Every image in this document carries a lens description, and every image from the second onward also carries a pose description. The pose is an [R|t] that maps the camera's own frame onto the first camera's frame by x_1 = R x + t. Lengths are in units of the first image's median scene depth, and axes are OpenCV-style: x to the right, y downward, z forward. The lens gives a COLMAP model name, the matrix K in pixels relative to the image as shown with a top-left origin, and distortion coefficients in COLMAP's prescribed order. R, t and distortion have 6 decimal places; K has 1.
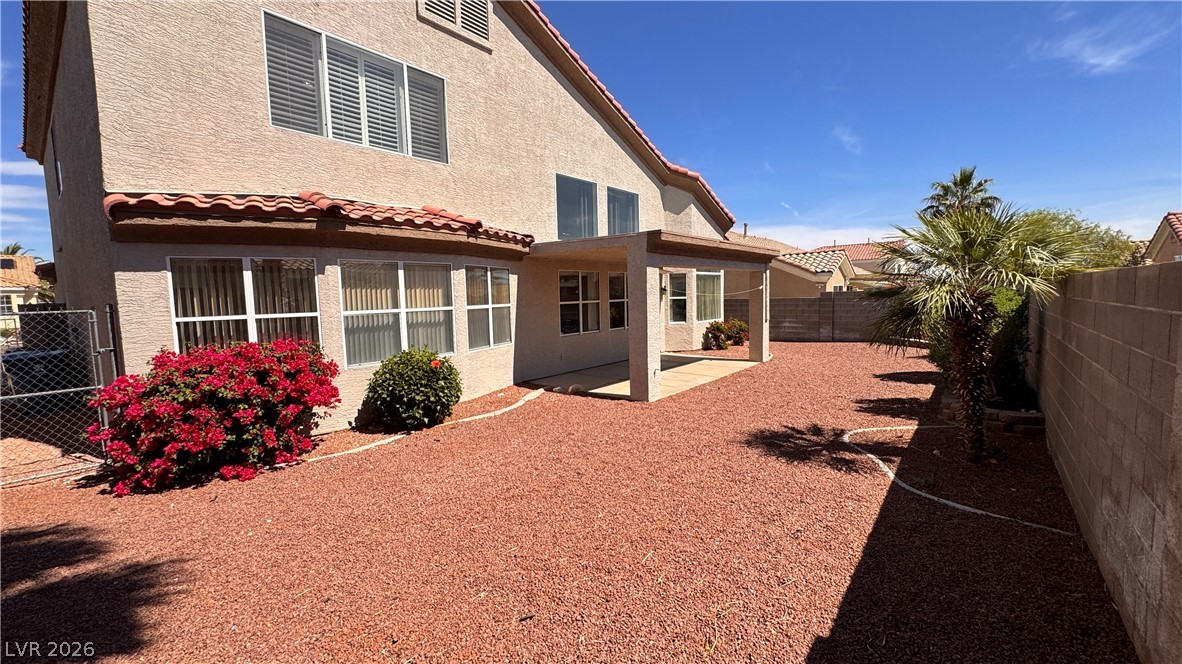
lens RADIAL K [[474.4, 0, 599.4], [0, 474.4, 330.9], [0, 0, 1]] dist [-0.007355, -0.000288]
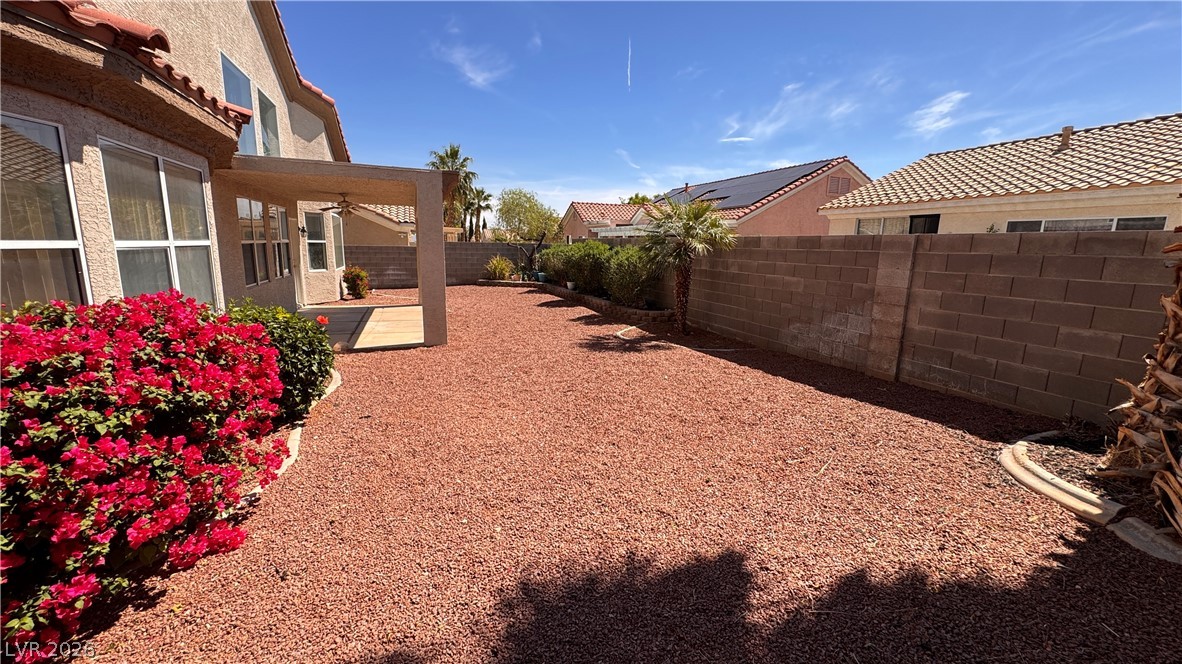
lens RADIAL K [[471.3, 0, 591.6], [0, 471.3, 332.3], [0, 0, 1]] dist [-0.002003, -0.000066]
pose [[0.493487, -0.123973, 0.860872, -0.344437], [0.034276, 0.991792, 0.123178, 0.005721], [-0.869077, -0.031279, 0.493686, 0.132885]]
